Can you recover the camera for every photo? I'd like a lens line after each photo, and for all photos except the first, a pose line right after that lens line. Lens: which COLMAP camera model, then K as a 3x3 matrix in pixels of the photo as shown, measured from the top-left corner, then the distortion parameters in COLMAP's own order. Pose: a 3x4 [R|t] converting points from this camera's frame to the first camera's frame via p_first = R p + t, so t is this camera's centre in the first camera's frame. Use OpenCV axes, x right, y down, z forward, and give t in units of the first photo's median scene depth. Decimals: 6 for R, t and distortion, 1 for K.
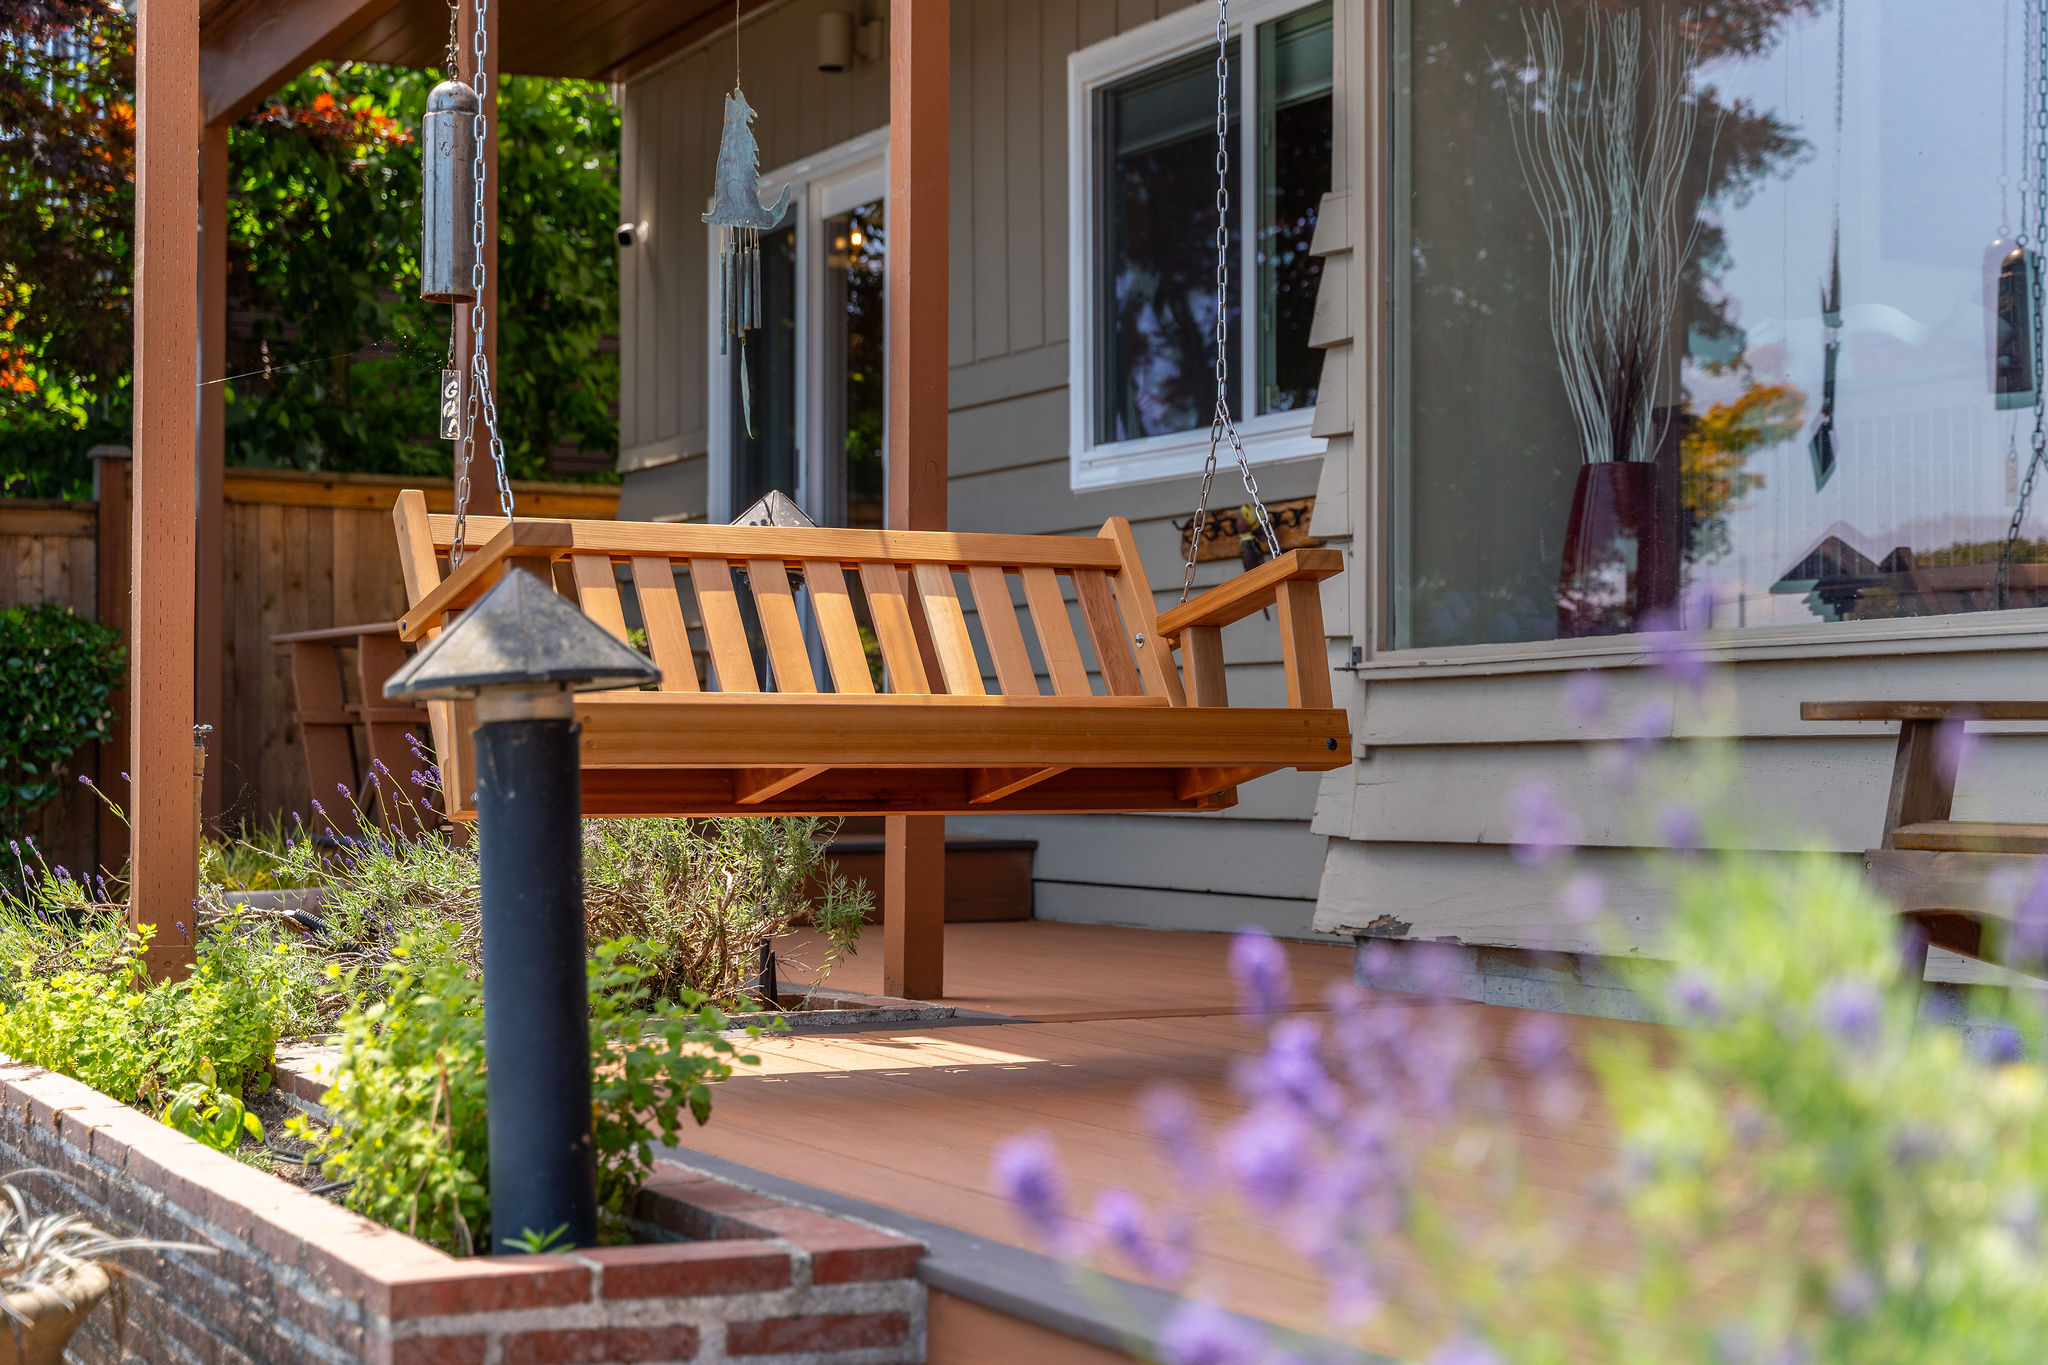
lens RADIAL K [[3096.3, 0, 1046.3], [0, 3096.3, 699.6], [0, 0, 1]] dist [0.086295, 0.000000]
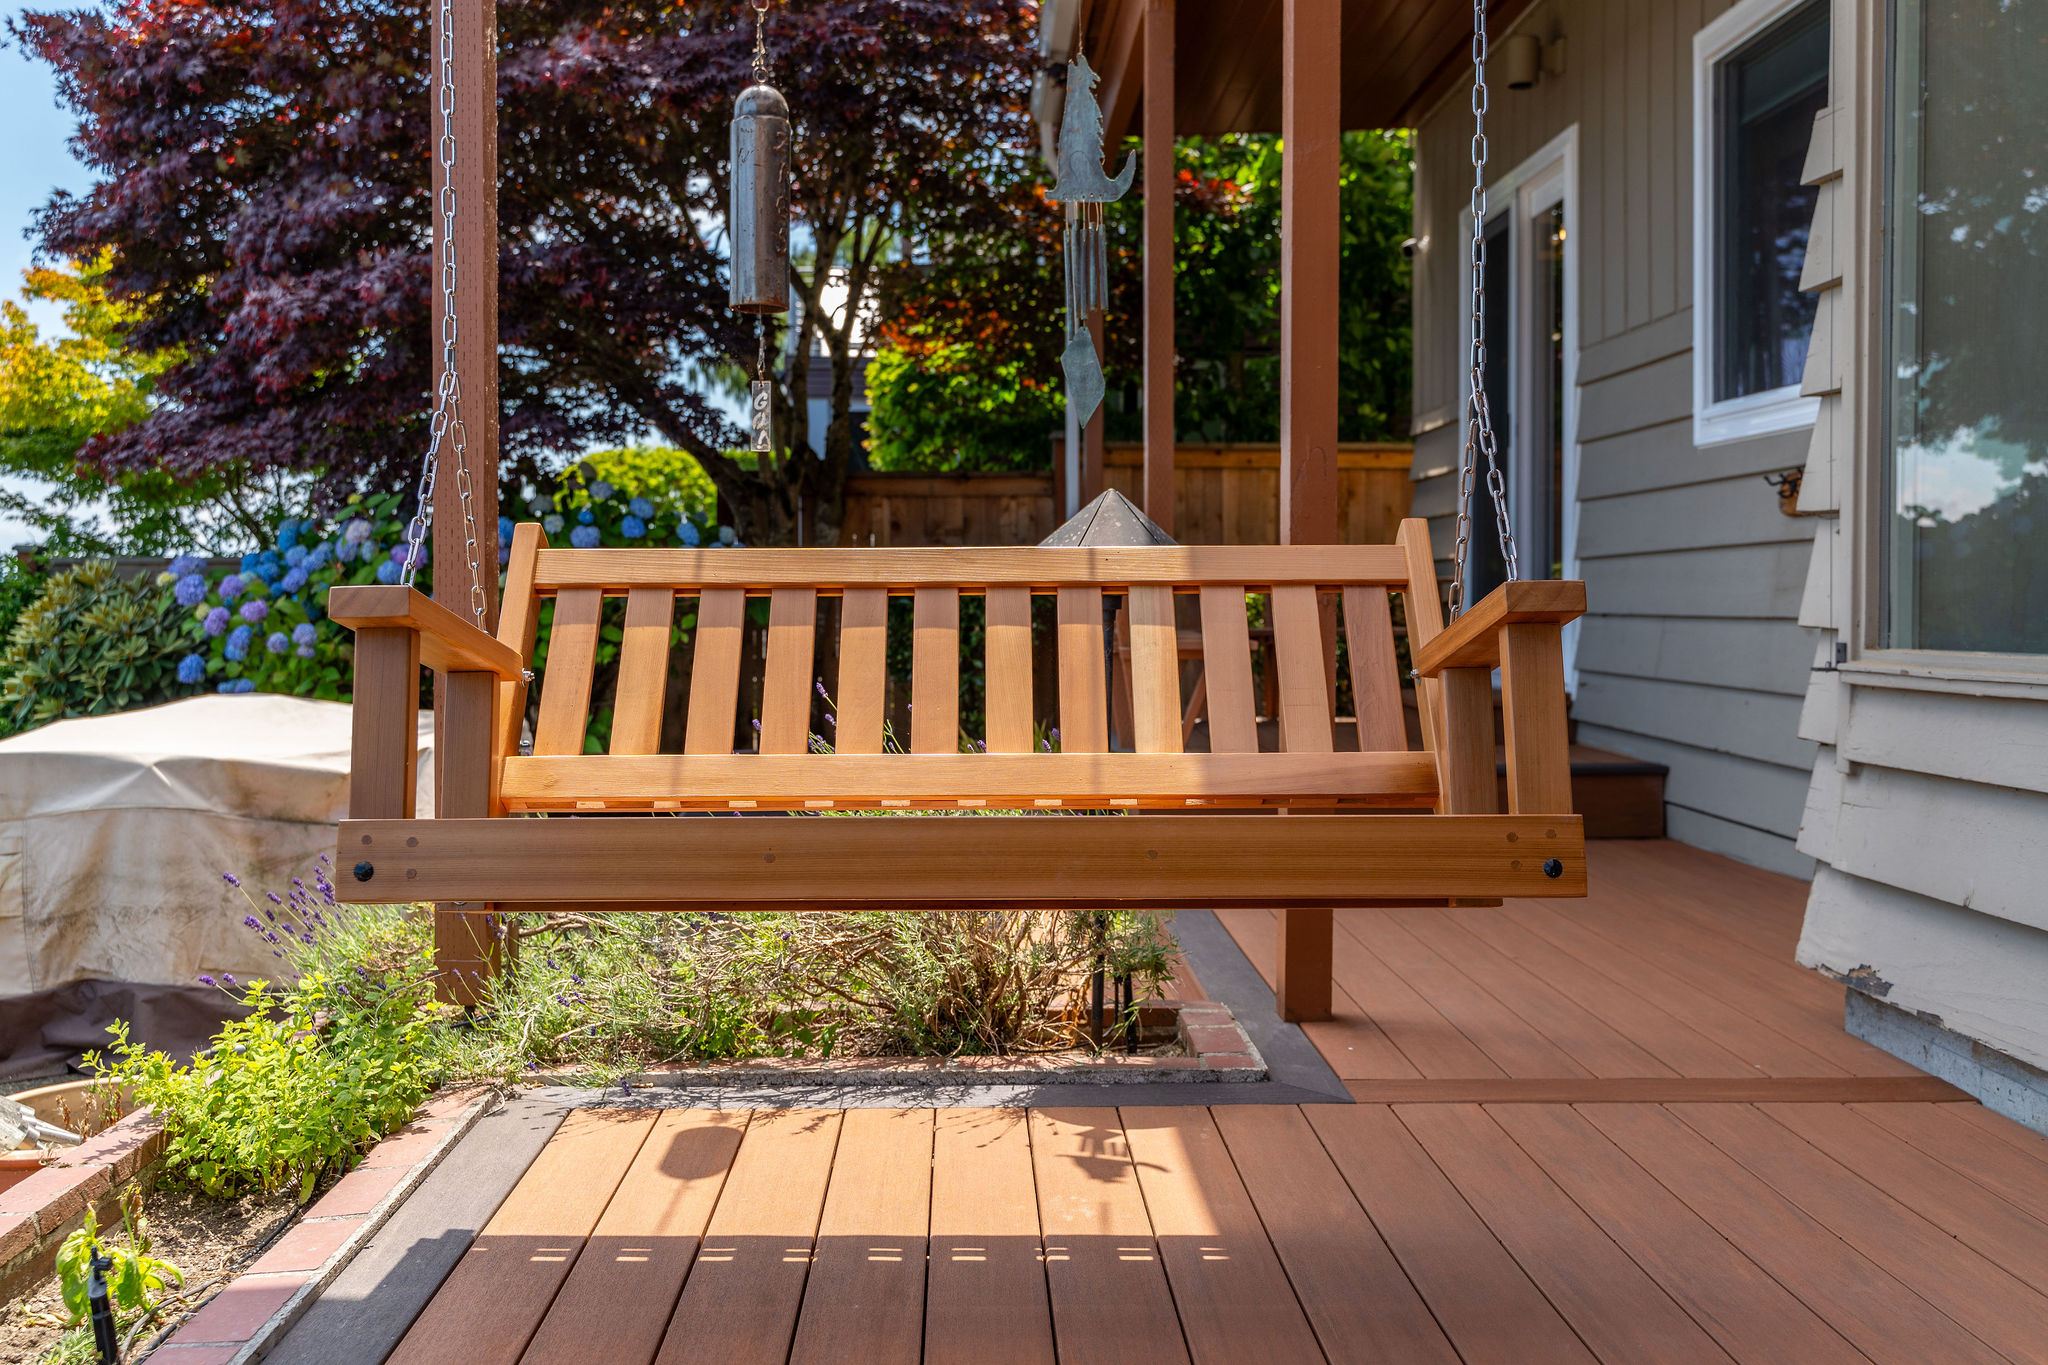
lens RADIAL K [[1919.0, 0, 1017.5], [0, 1919.0, 654.8], [0, 0, 1]] dist [-0.003349, 0.000000]
pose [[0.898469, 0.007577, -0.438972, 0.068977], [0.013207, 0.998932, 0.044272, -0.021562], [0.438839, -0.045574, 0.897409, 0.231732]]
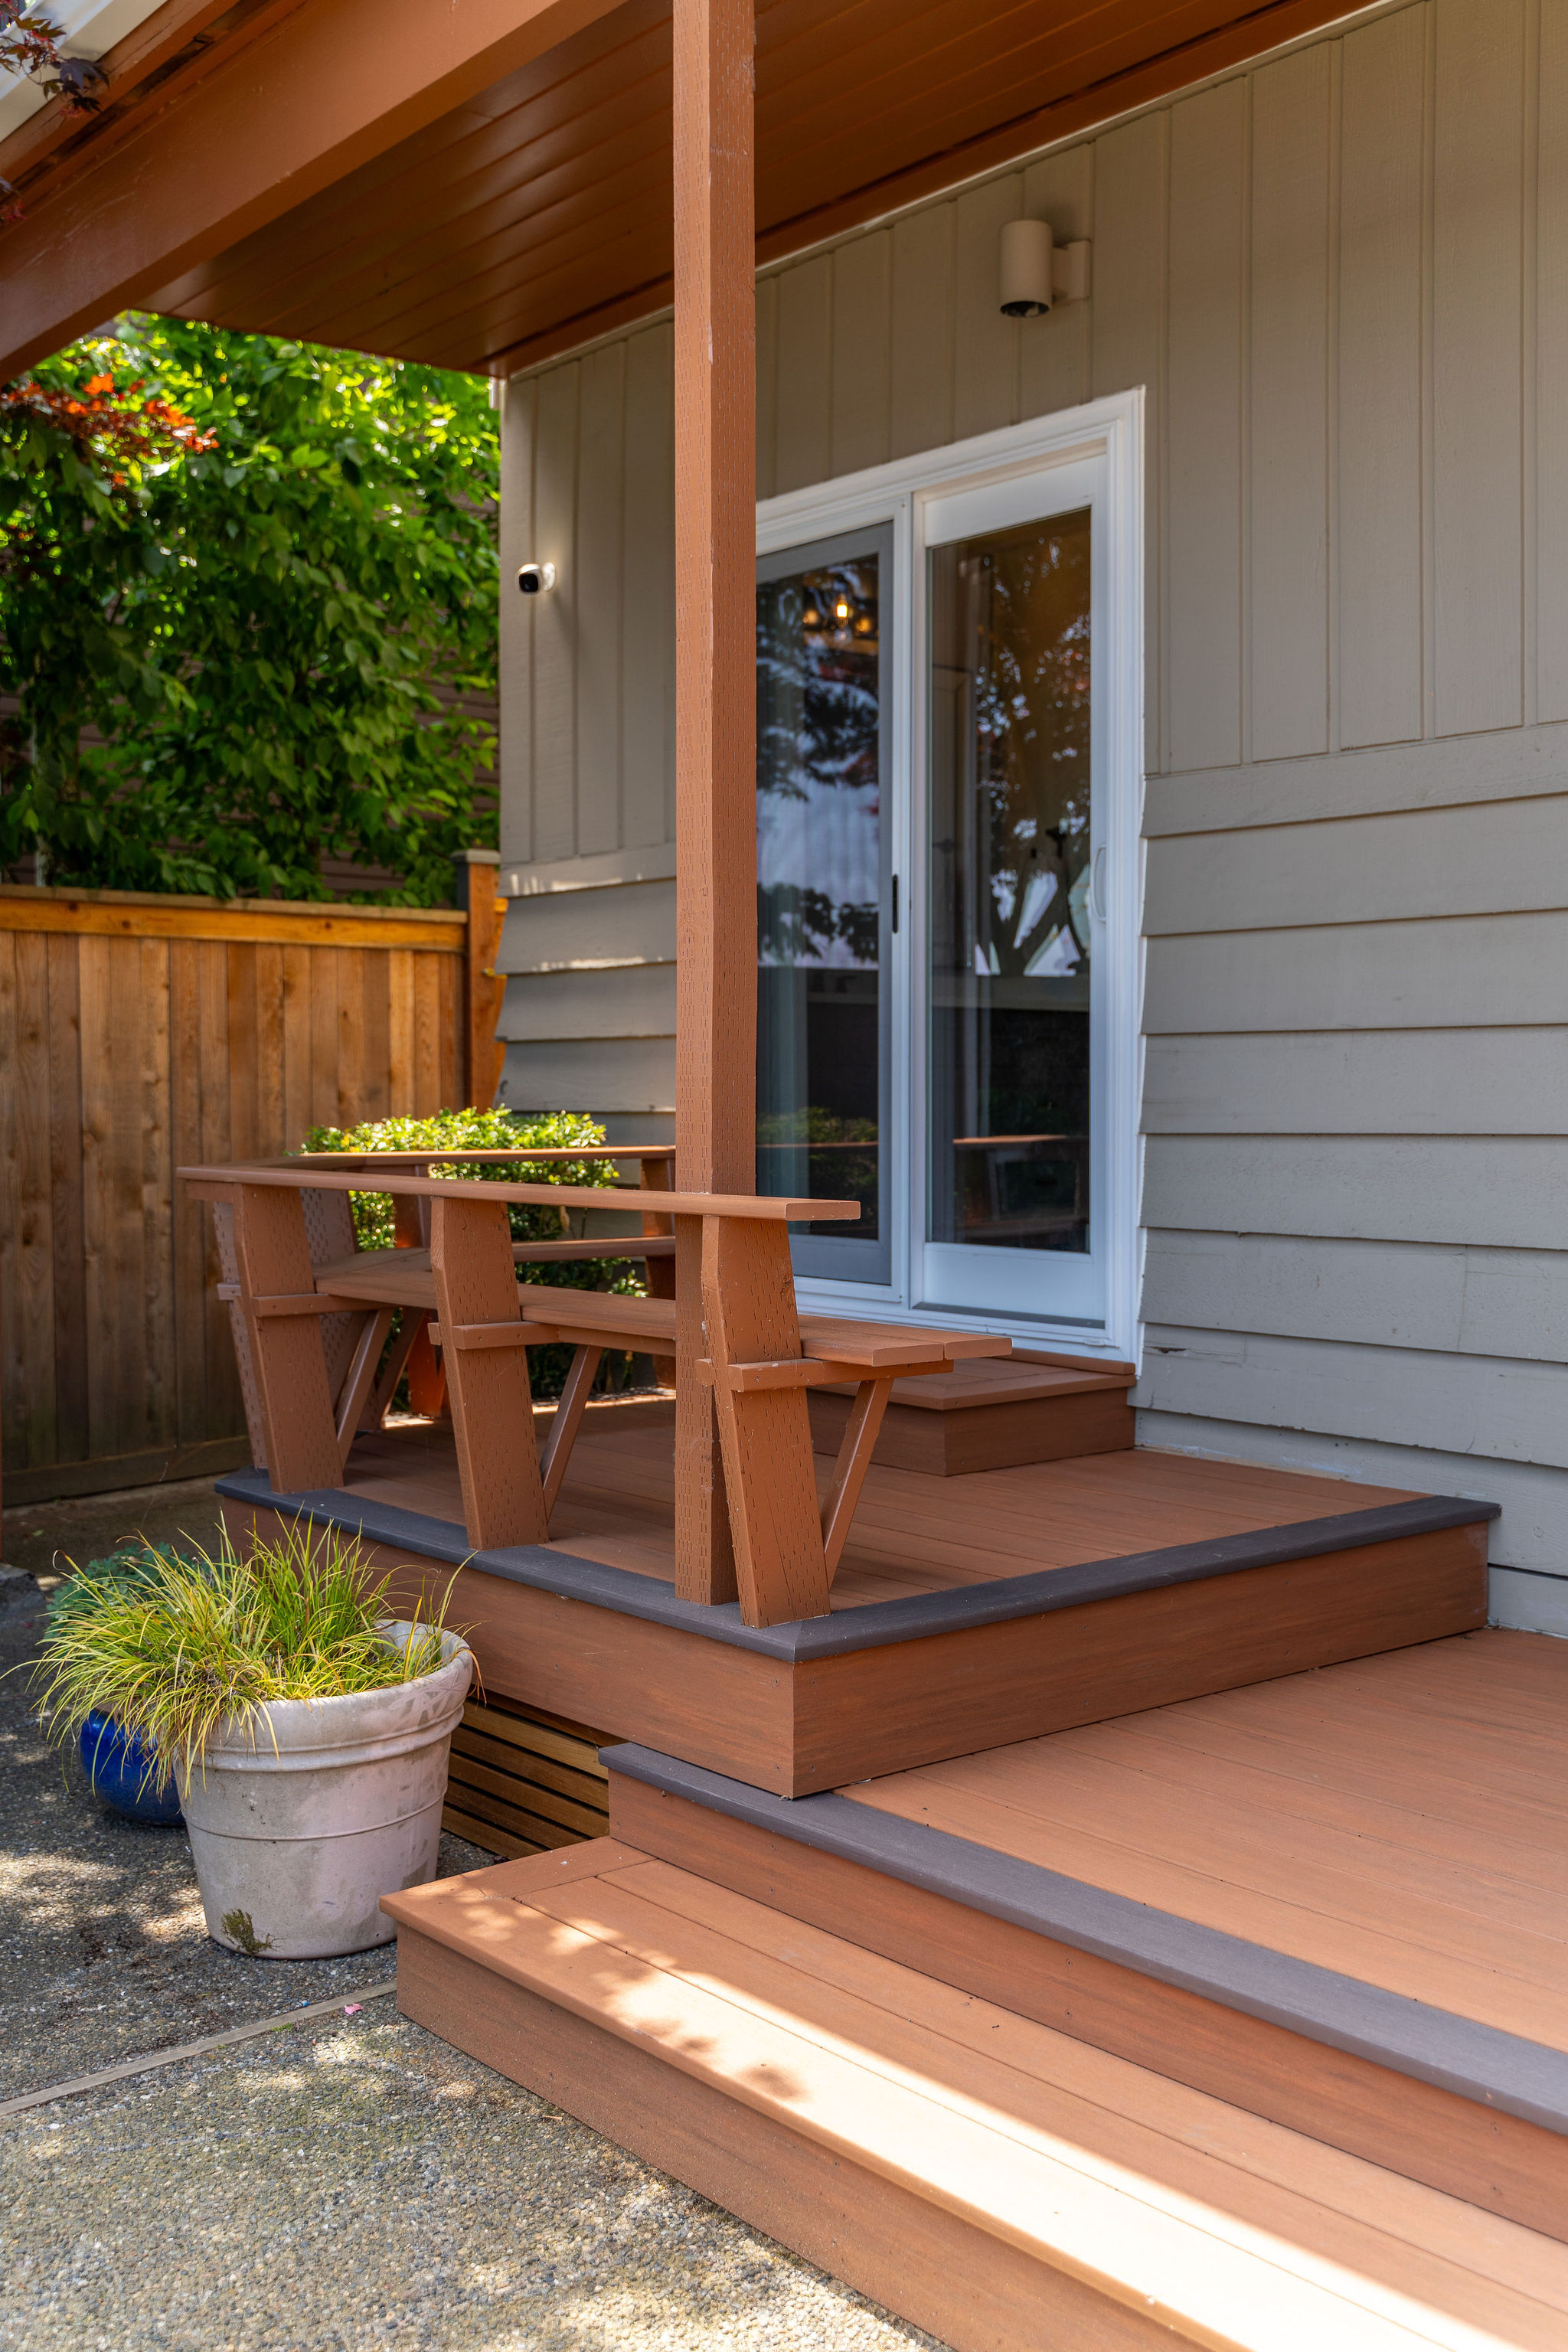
lens RADIAL K [[2440.9, 0, 889.5], [0, 2440.9, 1188.9], [0, 0, 1]] dist [-0.022852, 0.000000]
pose [[0.978987, -0.012694, 0.203526, -0.180260], [0.001092, 0.998373, 0.057014, -0.038499], [-0.203919, -0.055593, 0.977408, 0.424713]]
